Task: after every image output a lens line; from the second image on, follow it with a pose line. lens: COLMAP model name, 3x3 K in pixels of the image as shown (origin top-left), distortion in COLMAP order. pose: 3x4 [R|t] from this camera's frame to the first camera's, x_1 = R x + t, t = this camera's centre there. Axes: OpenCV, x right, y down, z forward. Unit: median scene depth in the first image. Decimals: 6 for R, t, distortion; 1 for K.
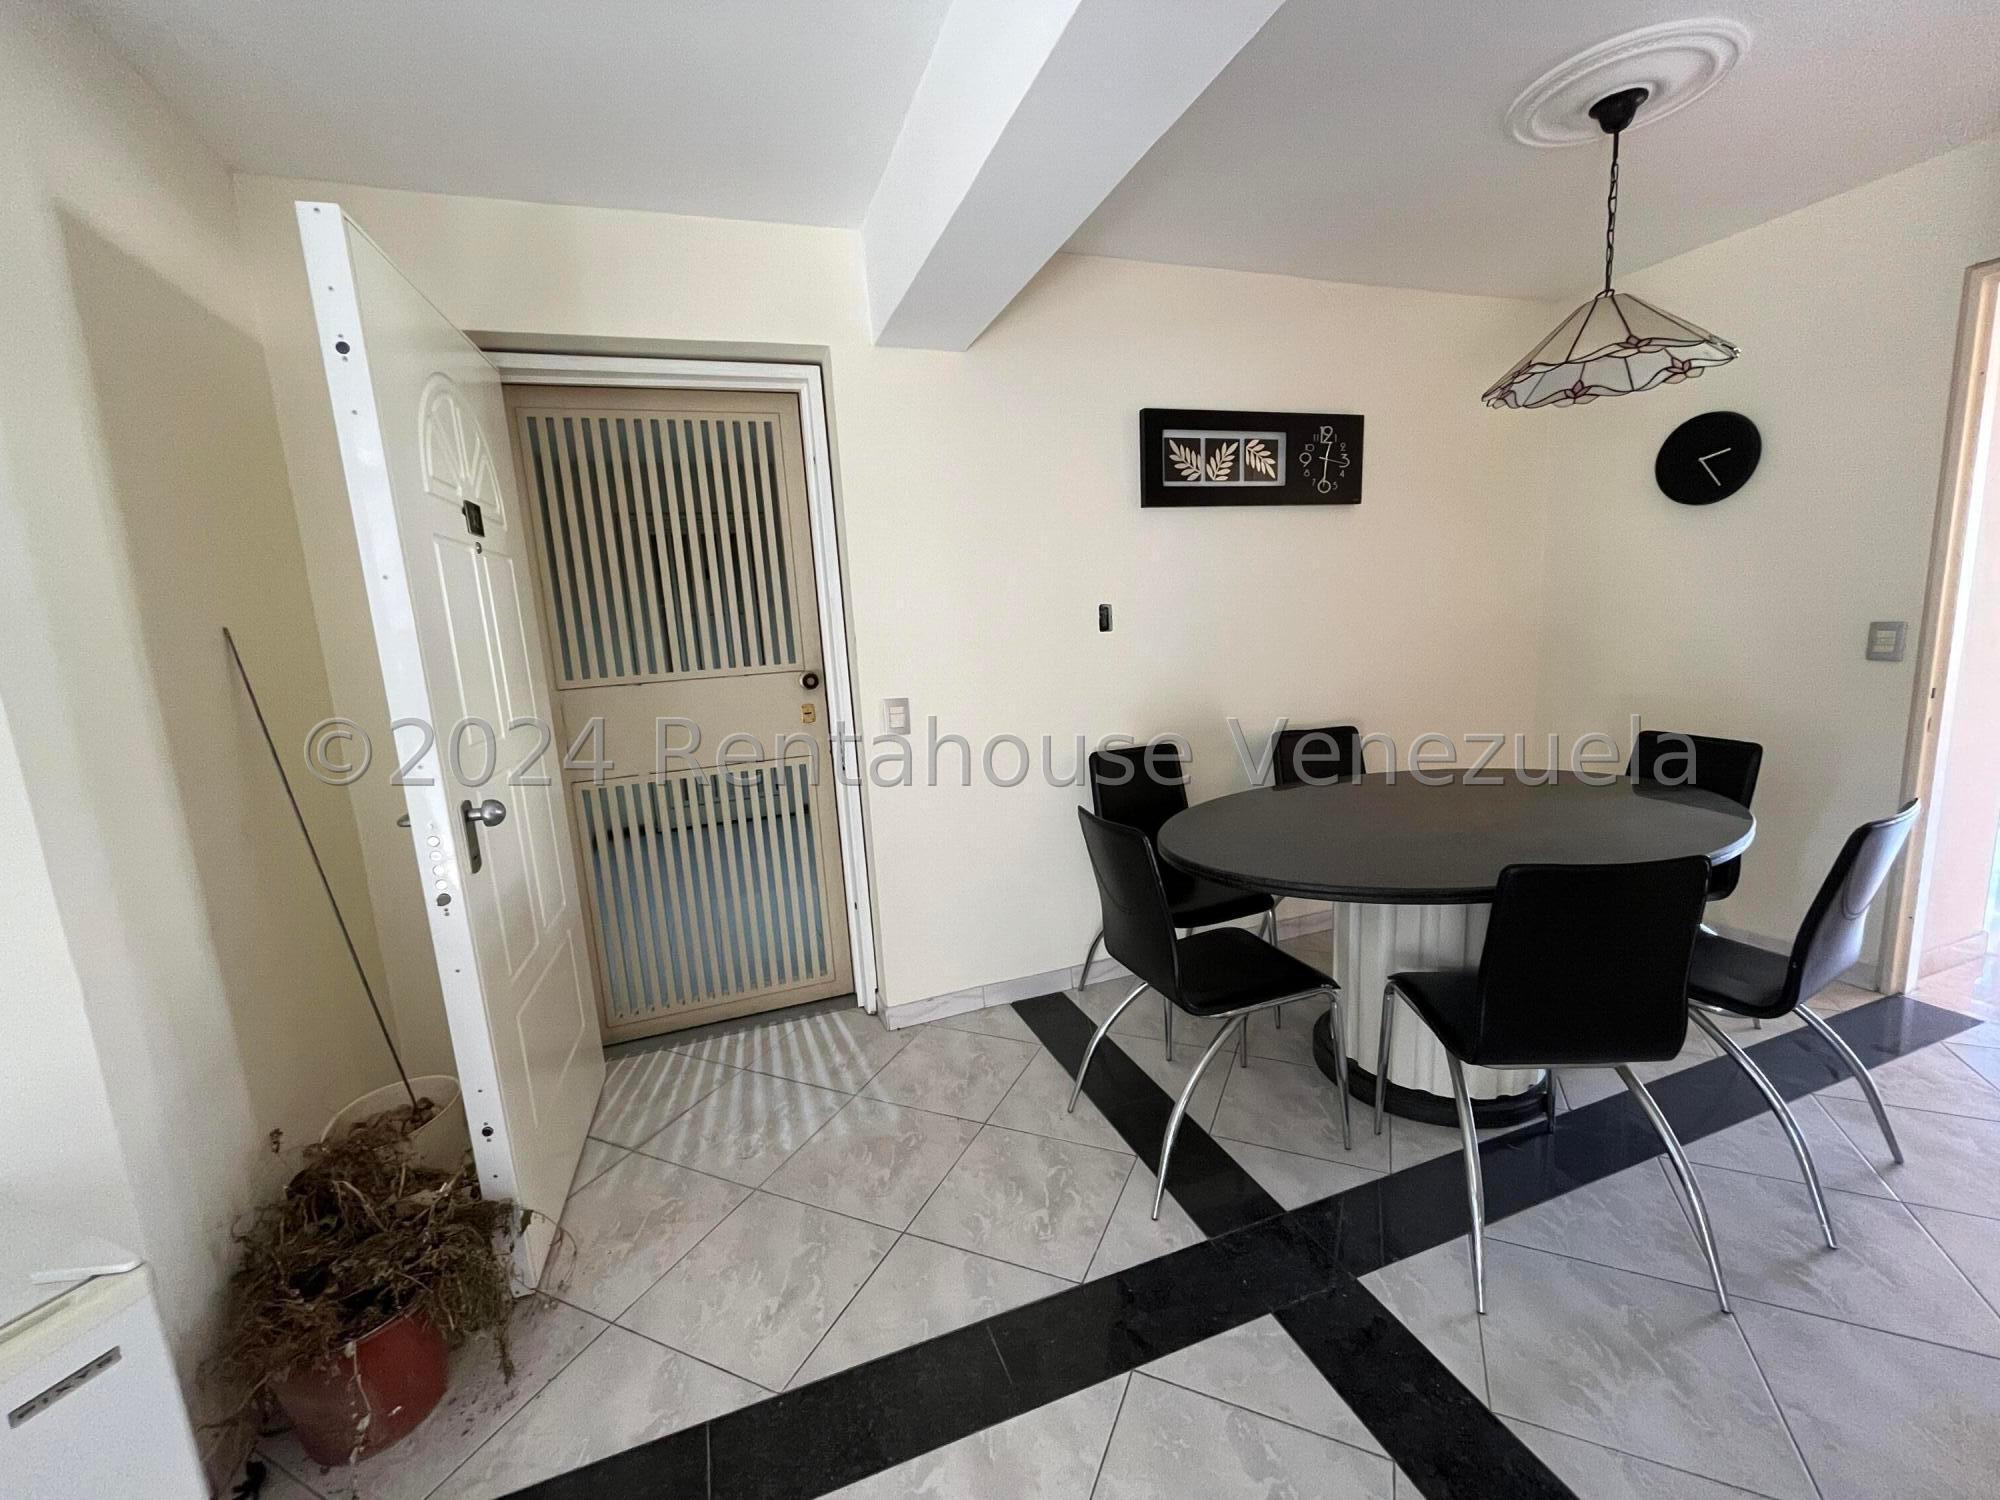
lens RADIAL K [[823.0, 0, 998.4], [0, 823.0, 744.9], [0, 0, 1]] dist [0.000358, 0.000109]
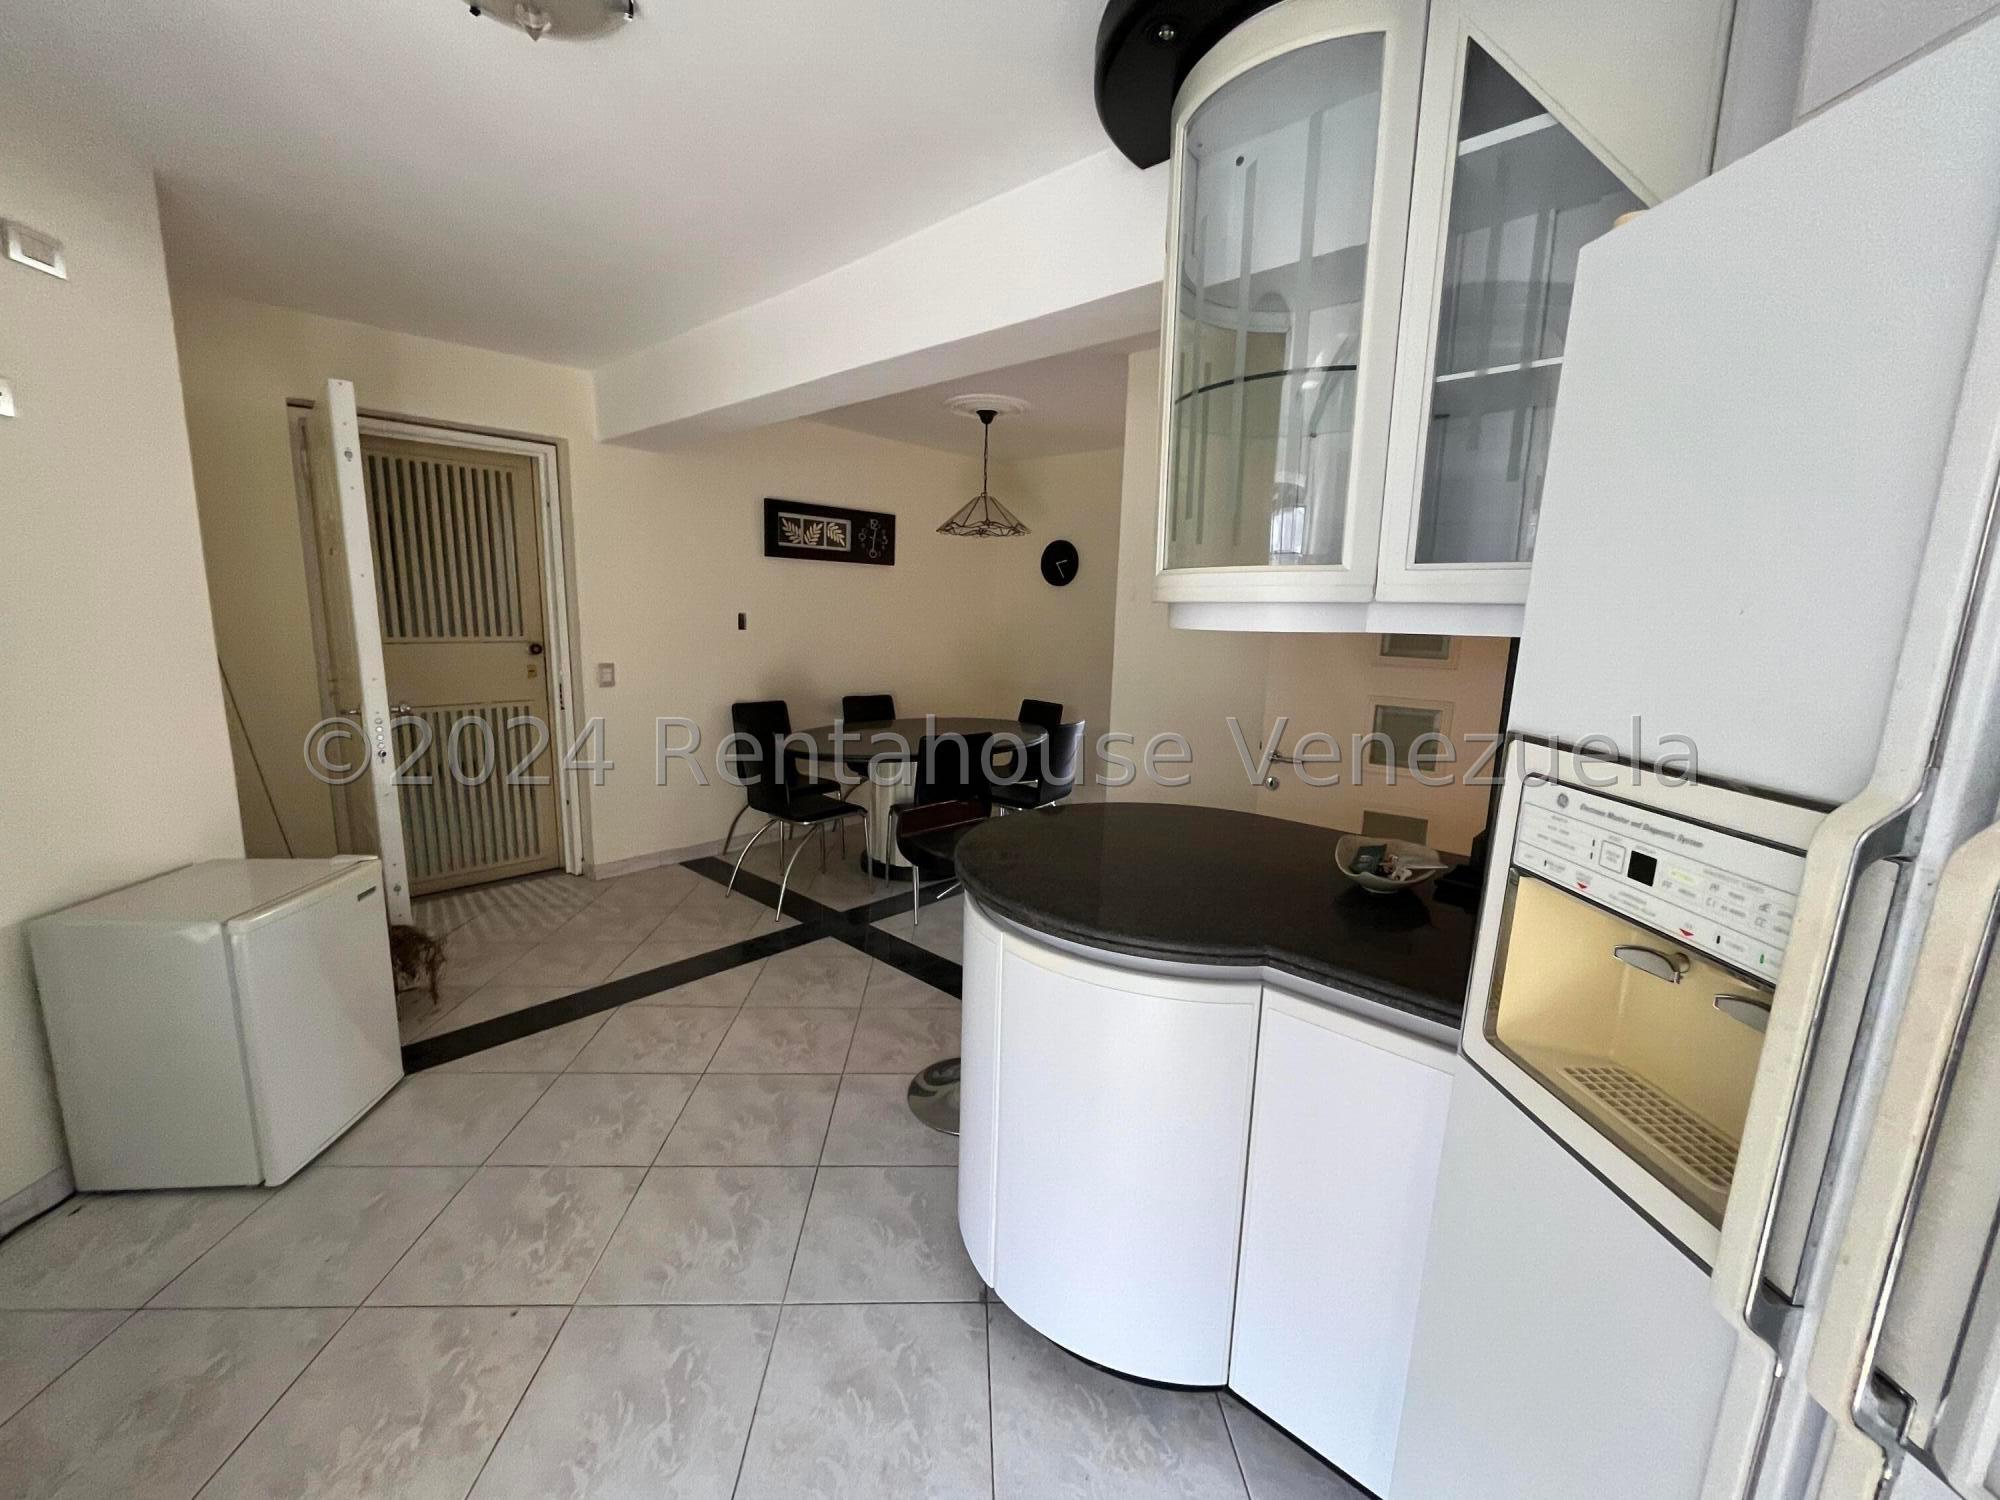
lens RADIAL K [[812.7, 0, 999.8], [0, 812.7, 758.2], [0, 0, 1]] dist [0.001723, 0.000346]
pose [[0.886916, -0.001239, 0.461930, -0.161709], [-0.007142, 0.999840, 0.016394, 0.086962], [-0.461876, -0.017840, 0.886765, -0.671114]]
